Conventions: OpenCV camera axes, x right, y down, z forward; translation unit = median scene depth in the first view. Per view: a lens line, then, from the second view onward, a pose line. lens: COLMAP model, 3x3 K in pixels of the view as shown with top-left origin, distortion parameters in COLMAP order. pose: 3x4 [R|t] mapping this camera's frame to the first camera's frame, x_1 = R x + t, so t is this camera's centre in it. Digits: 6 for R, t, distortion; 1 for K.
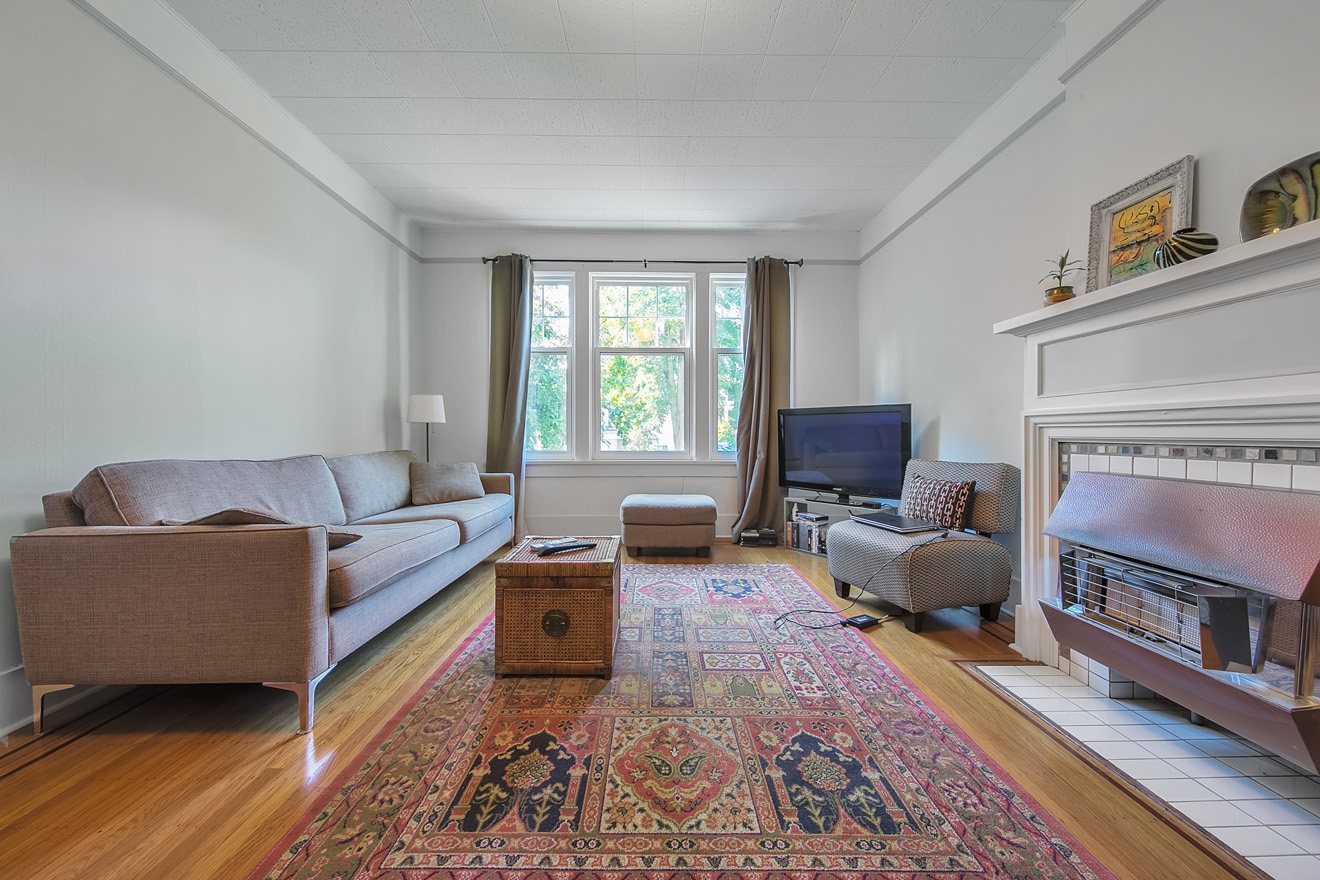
lens RADIAL K [[472.7, 0, 657.5], [0, 472.7, 433.4], [0, 0, 1]] dist [0.002641, -0.000505]
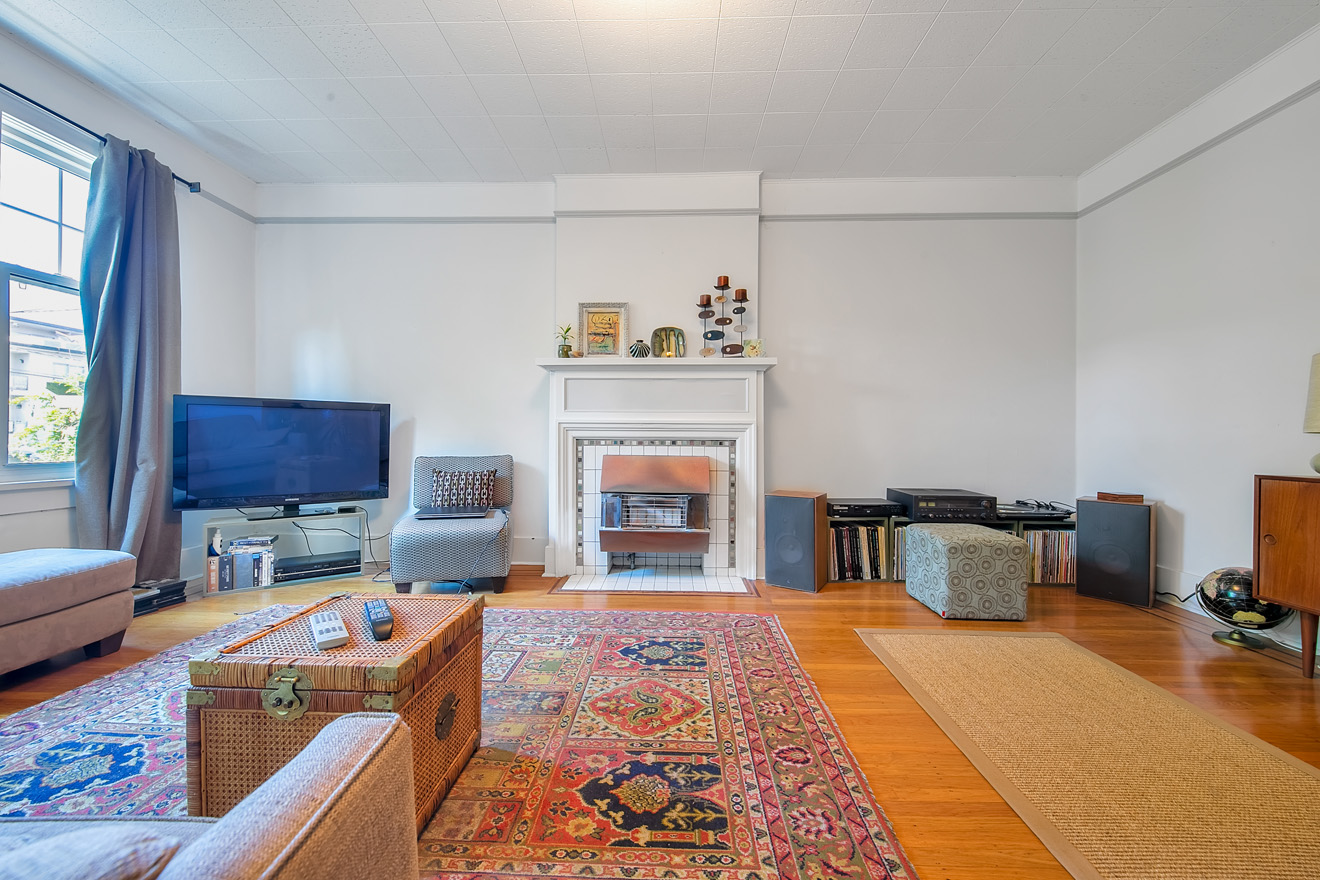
lens RADIAL K [[472.7, 0, 657.5], [0, 472.7, 433.4], [0, 0, 1]] dist [0.002641, -0.000505]
pose [[0.054369, 0.006201, 0.998502, -1.173161], [-0.006577, 0.999961, -0.005852, 0.009073], [-0.998499, -0.006249, 0.054408, 0.903444]]
